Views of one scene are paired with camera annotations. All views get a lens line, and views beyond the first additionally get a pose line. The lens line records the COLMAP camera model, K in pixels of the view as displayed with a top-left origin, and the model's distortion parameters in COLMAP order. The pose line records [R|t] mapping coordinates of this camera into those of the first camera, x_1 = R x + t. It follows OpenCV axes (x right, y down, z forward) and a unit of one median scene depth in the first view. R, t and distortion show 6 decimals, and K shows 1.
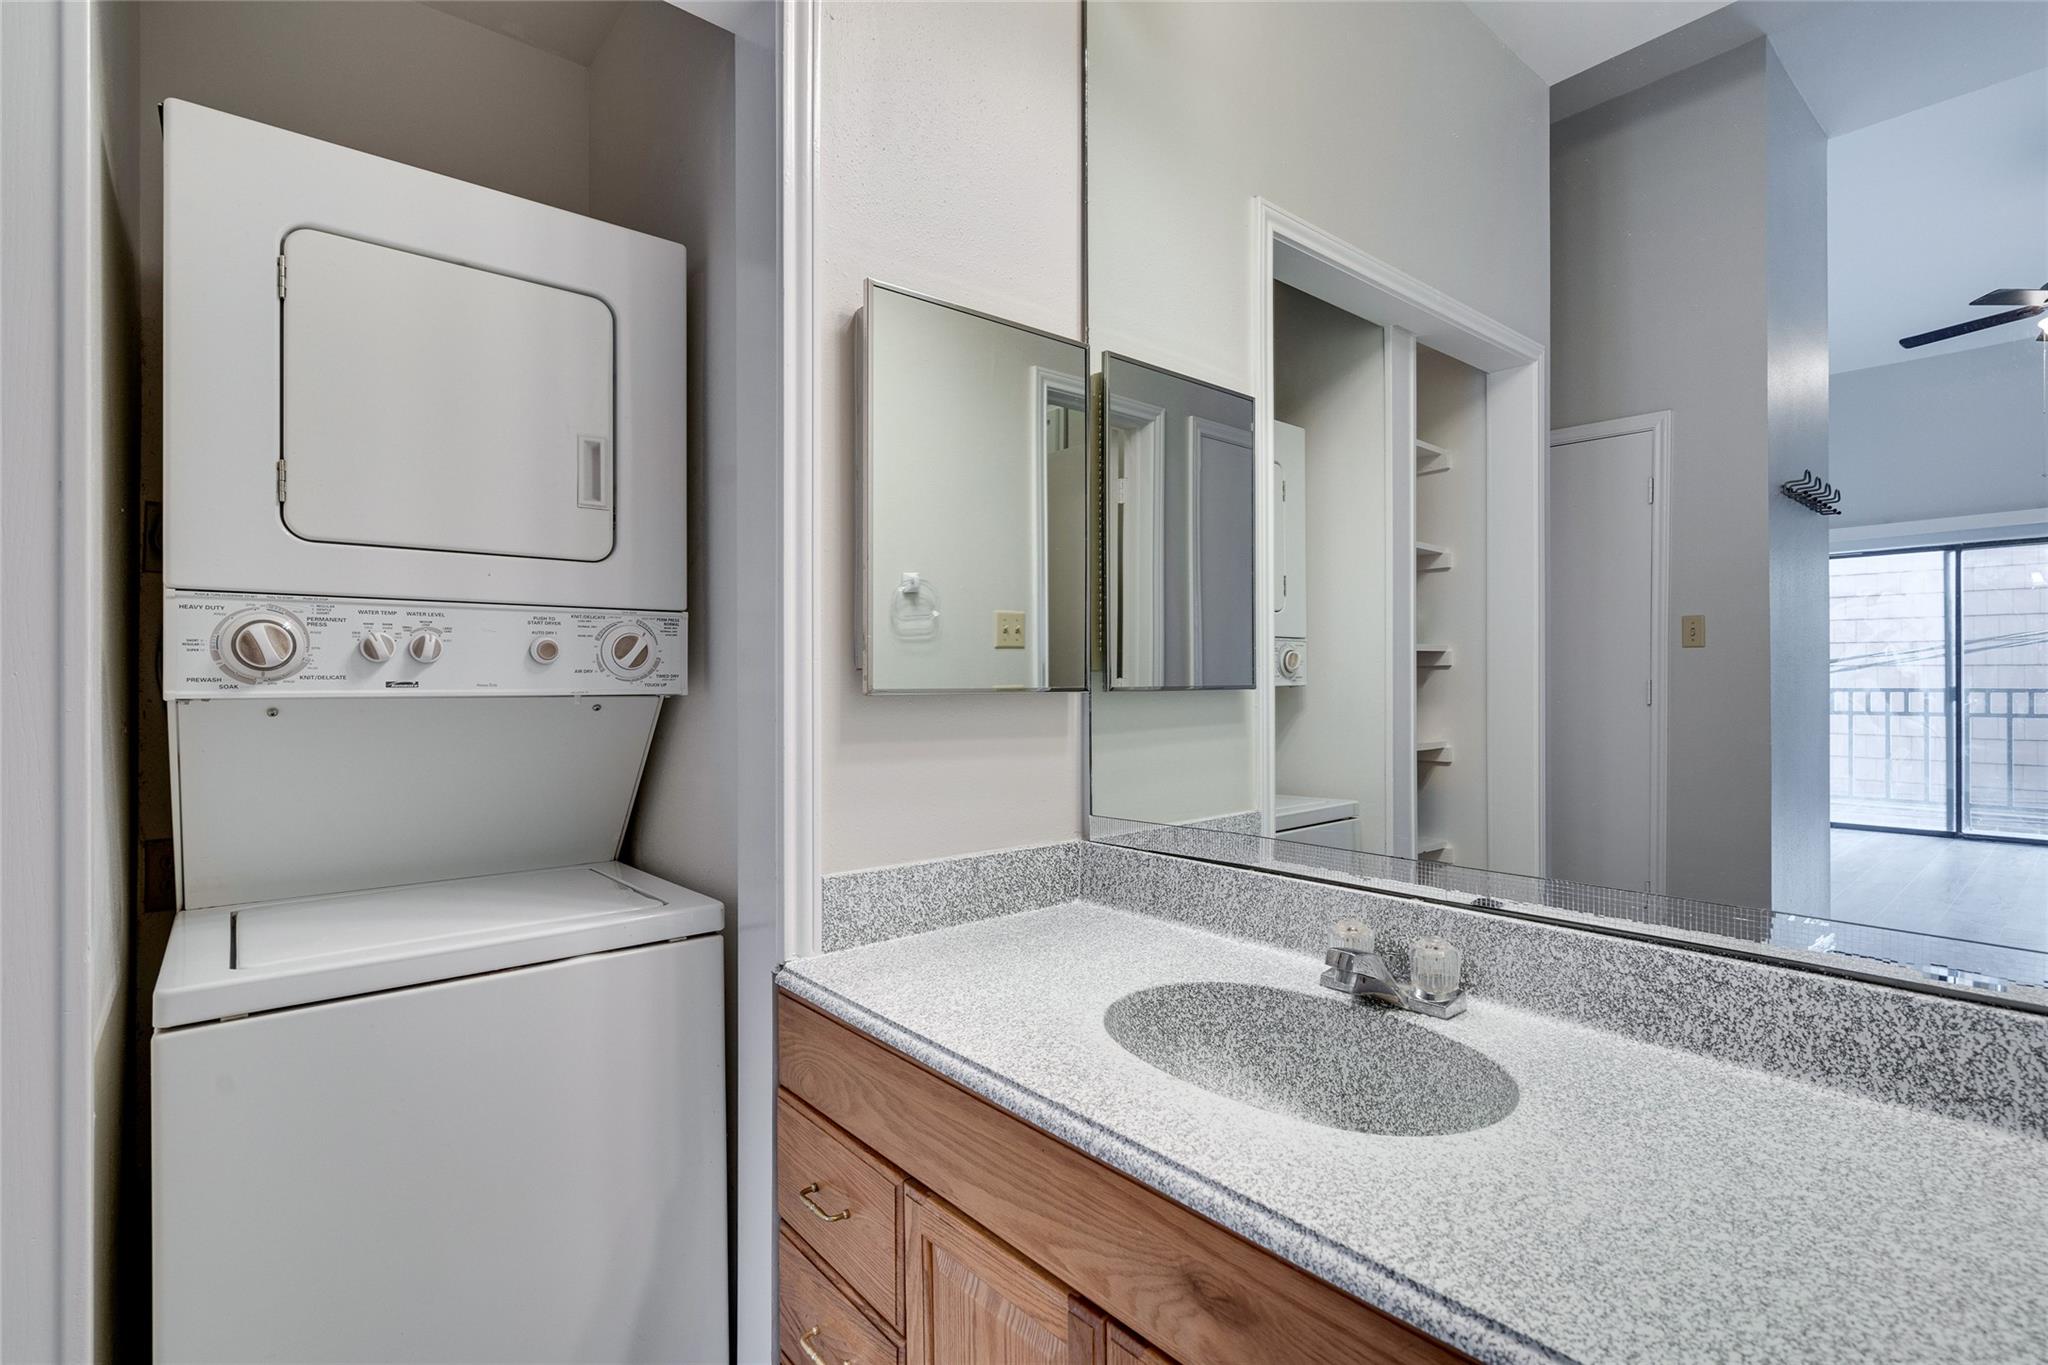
lens RADIAL K [[948.3, 0, 1031.7], [0, 948.3, 676.4], [0, 0, 1]] dist [-0.004729, 0.000236]
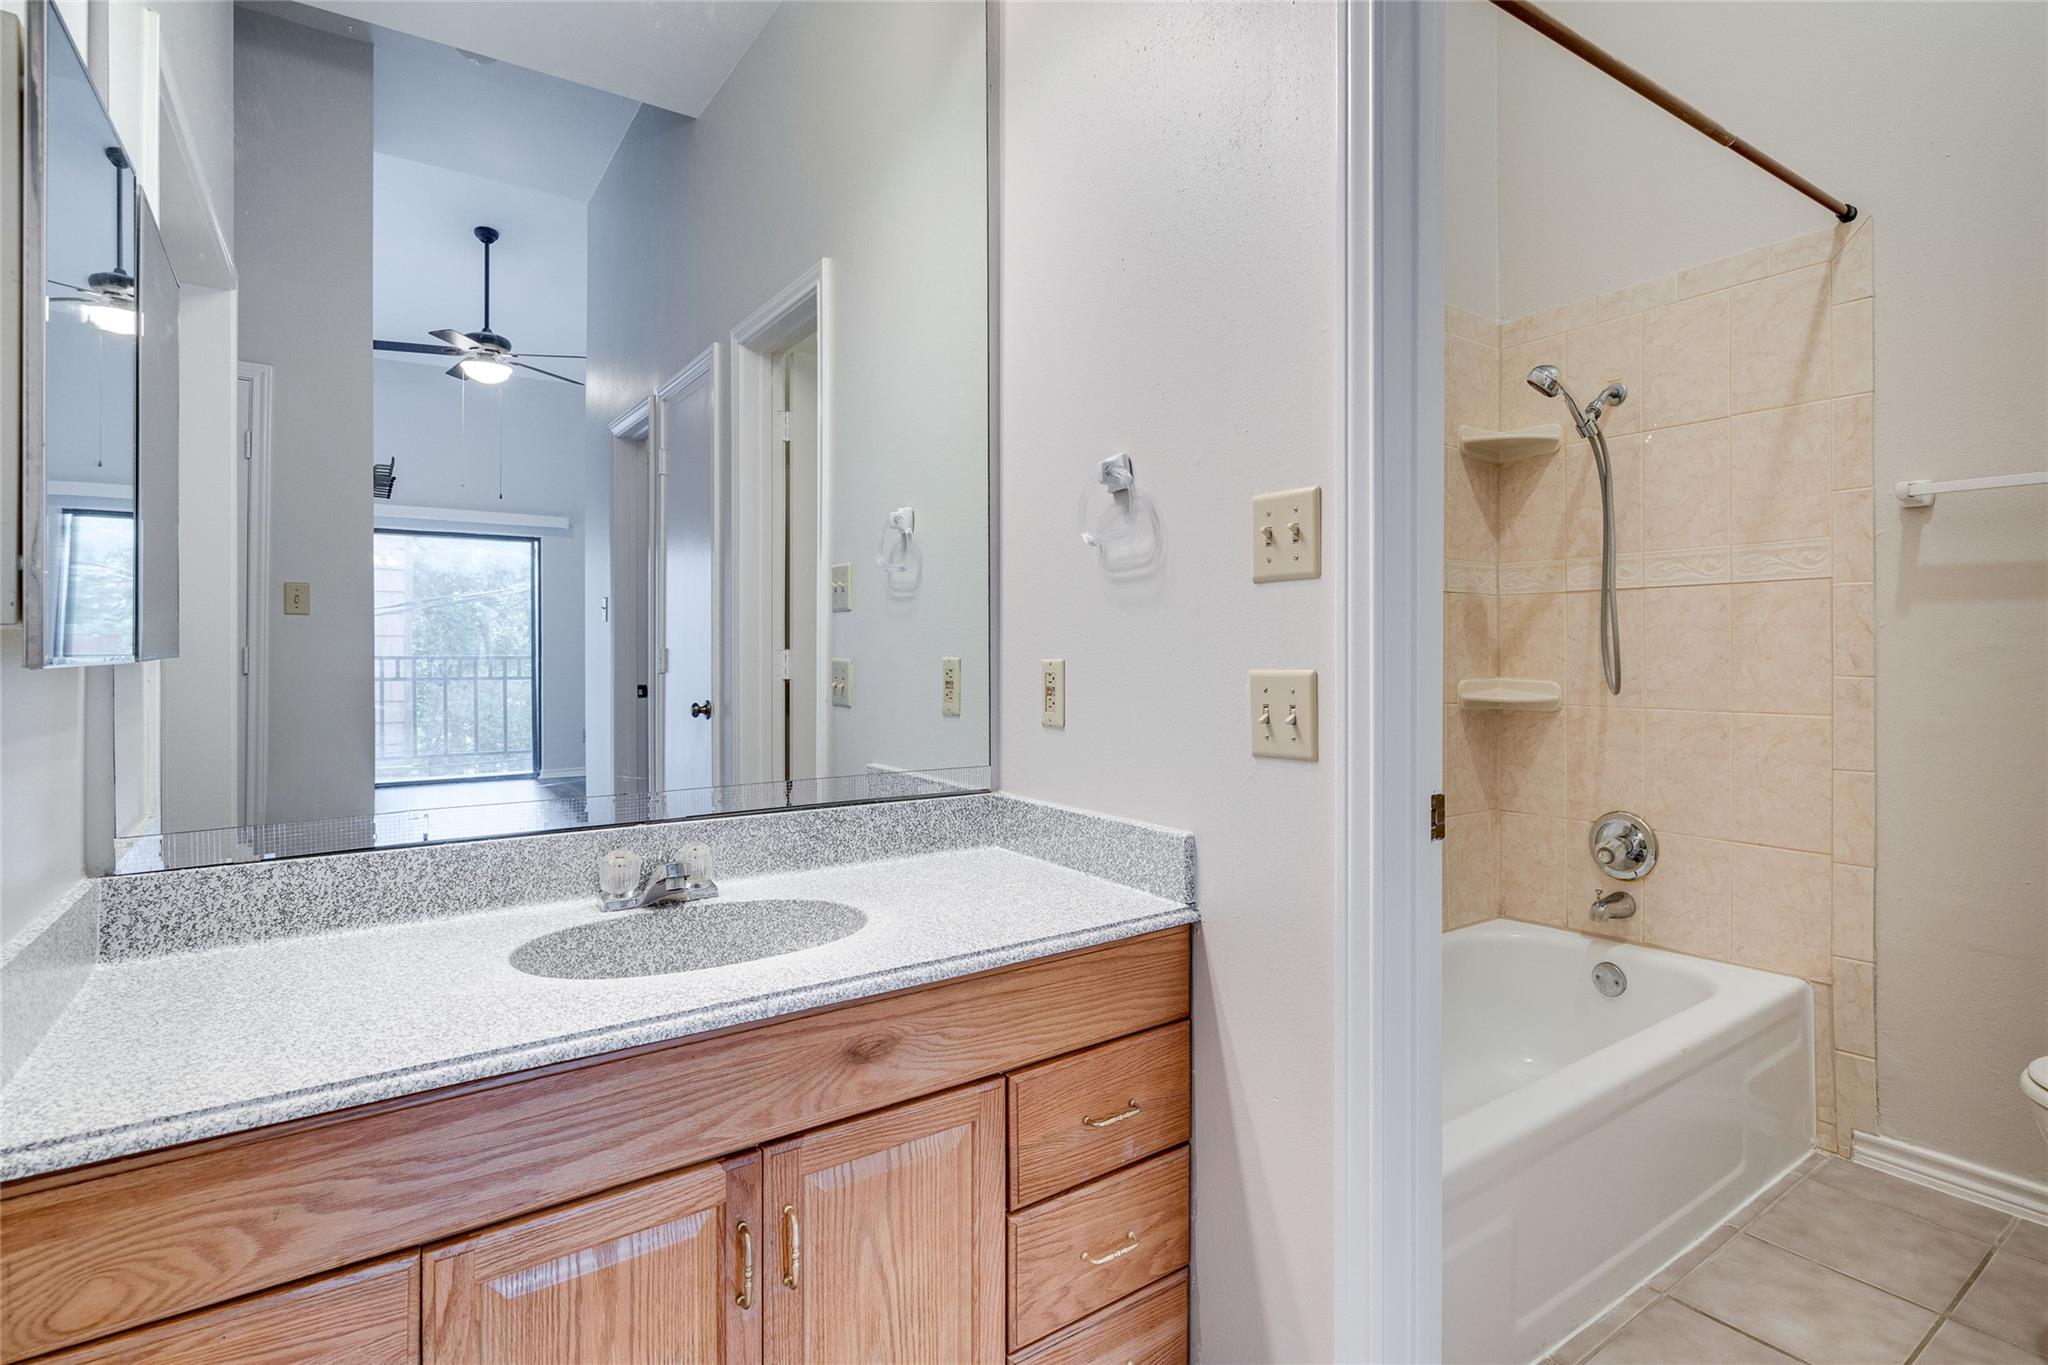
lens RADIAL K [[1106.7, 0, 1027.3], [0, 1106.7, 640.1], [0, 0, 1]] dist [-0.000414, 0.000625]
pose [[0.088761, 0.010296, 0.996000, -1.137526], [-0.005971, 0.999934, -0.009805, 0.007033], [-0.996035, -0.005076, 0.088817, 0.426405]]
